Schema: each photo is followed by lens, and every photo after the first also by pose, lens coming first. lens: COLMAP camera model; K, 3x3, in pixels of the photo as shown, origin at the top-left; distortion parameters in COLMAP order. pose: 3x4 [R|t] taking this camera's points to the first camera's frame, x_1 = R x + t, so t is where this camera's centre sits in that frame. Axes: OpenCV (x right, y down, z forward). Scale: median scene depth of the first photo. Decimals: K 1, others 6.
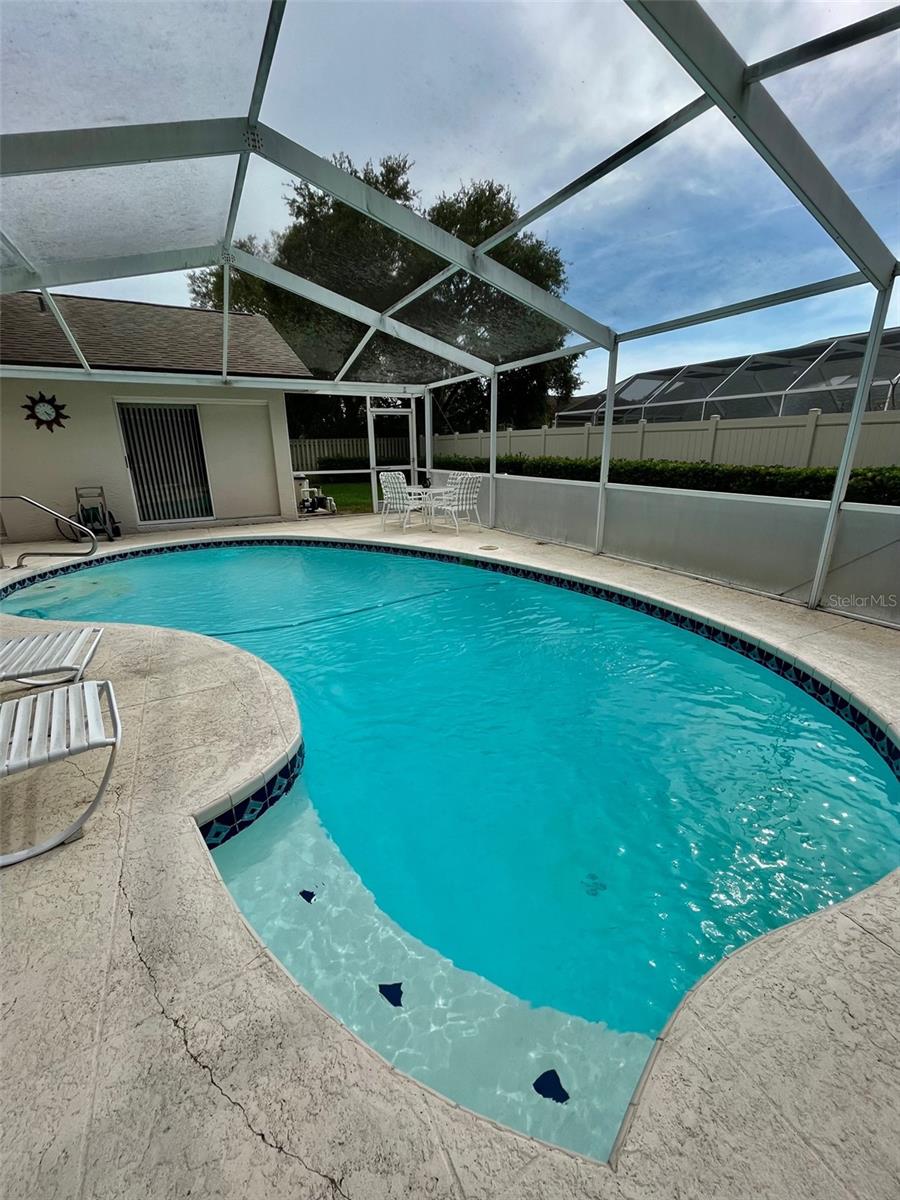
lens RADIAL K [[482.2, 0, 451.7], [0, 482.2, 594.9], [0, 0, 1]] dist [-0.003040, 0.000599]
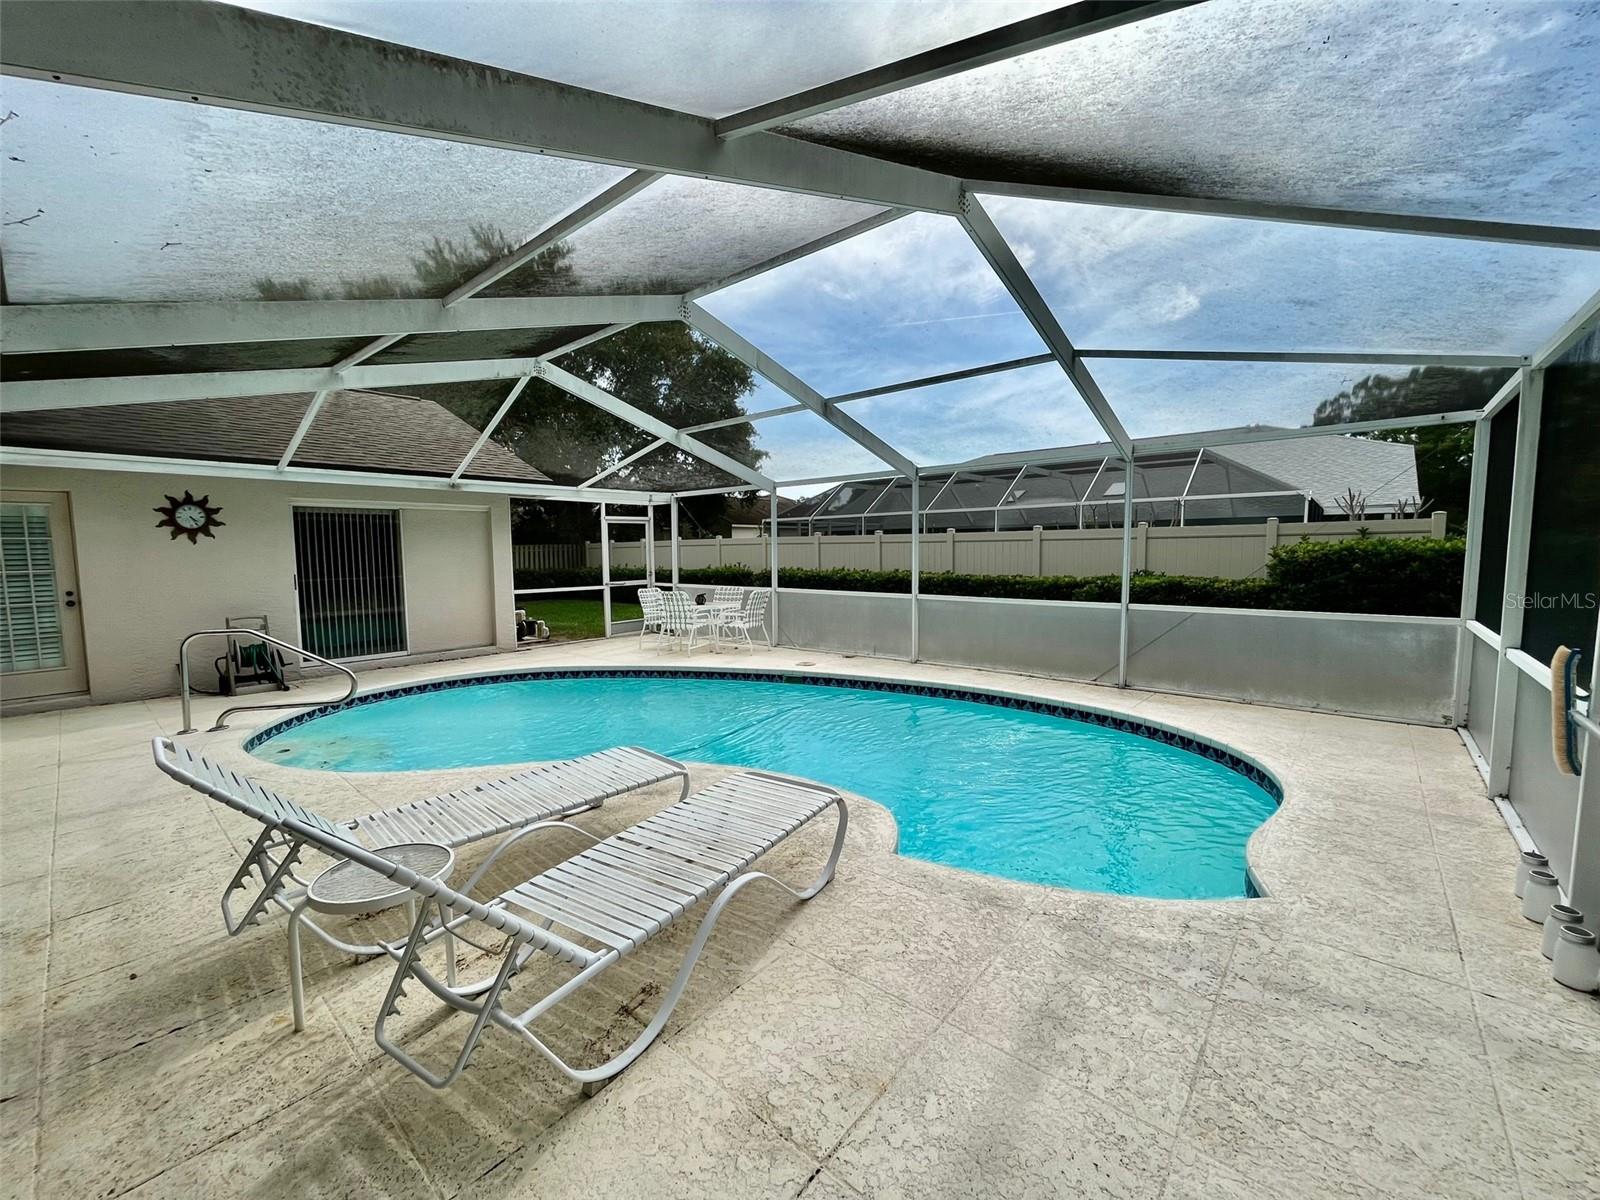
lens RADIAL K [[642.9, 0, 797.7], [0, 642.9, 593.4], [0, 0, 1]] dist [-0.003040, 0.000599]
pose [[0.935771, -0.023104, 0.351849, -0.333603], [0.104003, 0.971543, -0.212808, 0.030656], [-0.336920, 0.235733, 0.911545, -0.157011]]
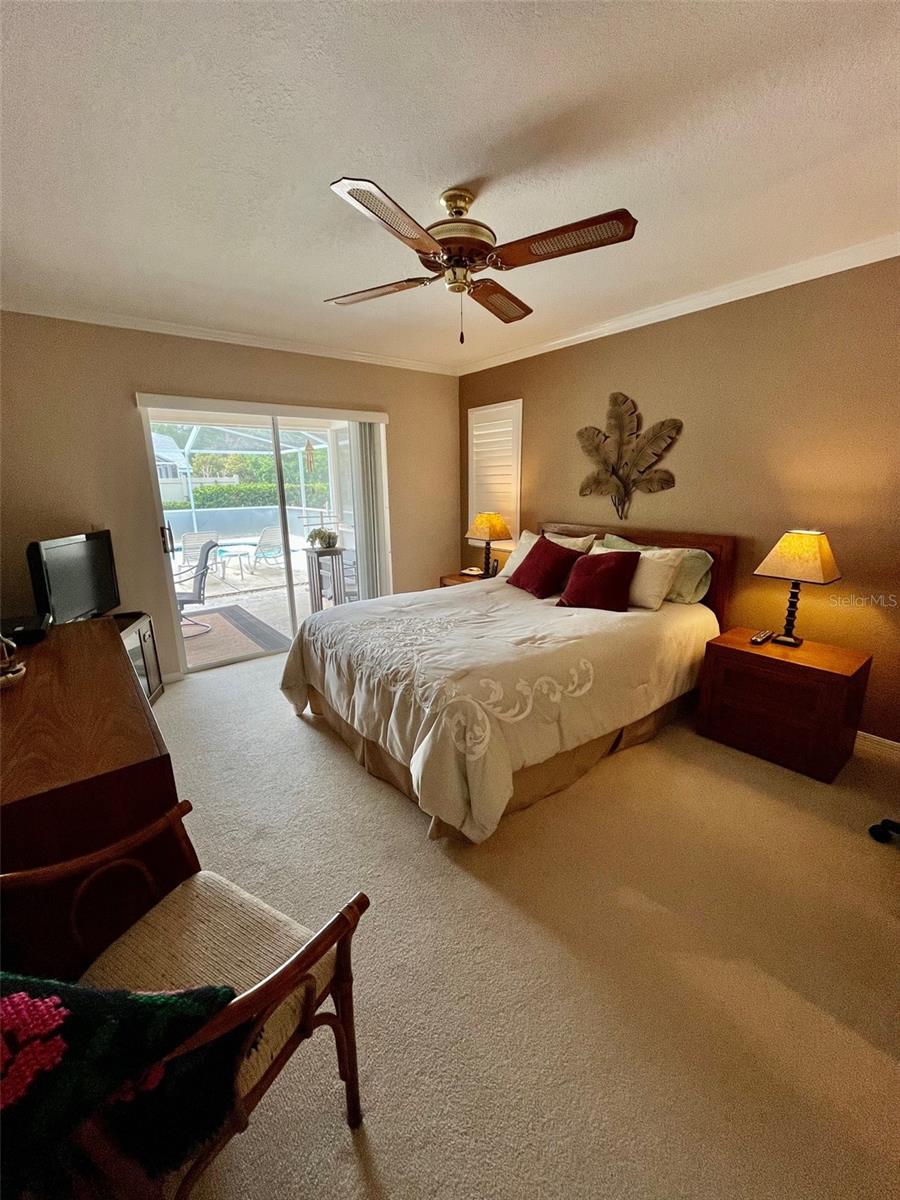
lens RADIAL K [[482.2, 0, 449.9], [0, 482.2, 598.9], [0, 0, 1]] dist [-0.003040, 0.000599]
pose [[-0.171186, -0.220418, 0.960266, -1.580759], [0.305819, 0.914624, 0.264459, 0.026395], [-0.936574, 0.338939, -0.089163, -0.121730]]
